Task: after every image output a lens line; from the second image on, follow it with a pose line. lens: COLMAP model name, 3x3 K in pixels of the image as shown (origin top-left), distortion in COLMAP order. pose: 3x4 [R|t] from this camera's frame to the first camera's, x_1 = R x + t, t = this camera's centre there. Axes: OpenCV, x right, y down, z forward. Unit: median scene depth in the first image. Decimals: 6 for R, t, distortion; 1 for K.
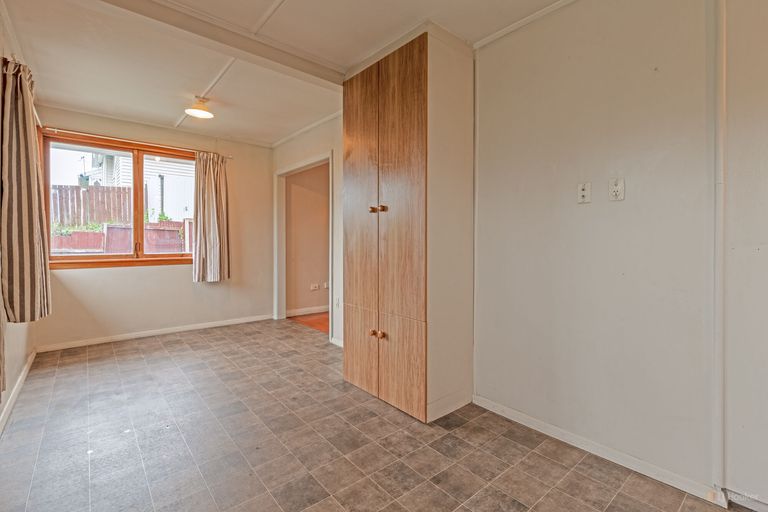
lens RADIAL K [[349.7, 0, 367.5], [0, 349.7, 244.6], [0, 0, 1]] dist [0.010203, -0.001857]
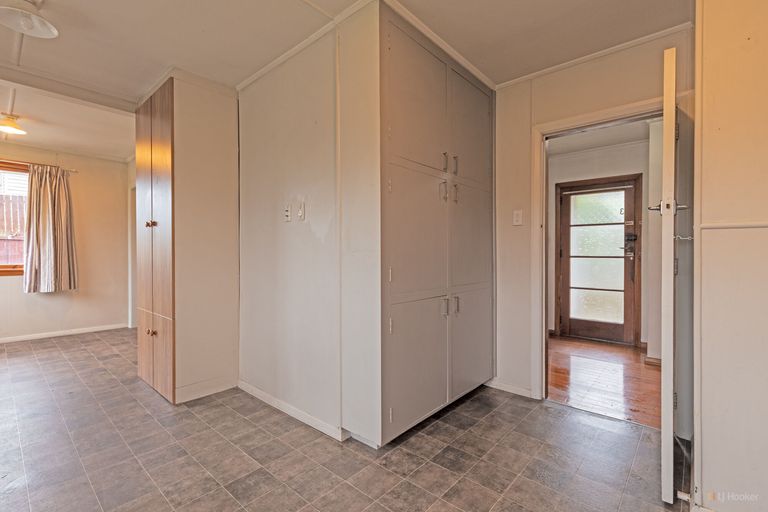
lens RADIAL K [[349.7, 0, 384.4], [0, 349.7, 256.1], [0, 0, 1]] dist [0.010203, -0.001857]
pose [[0.990300, -0.004652, 0.138868, 0.560001], [0.004645, 0.999989, 0.000377, 0.006798], [-0.138868, 0.000272, 0.990311, -0.223720]]
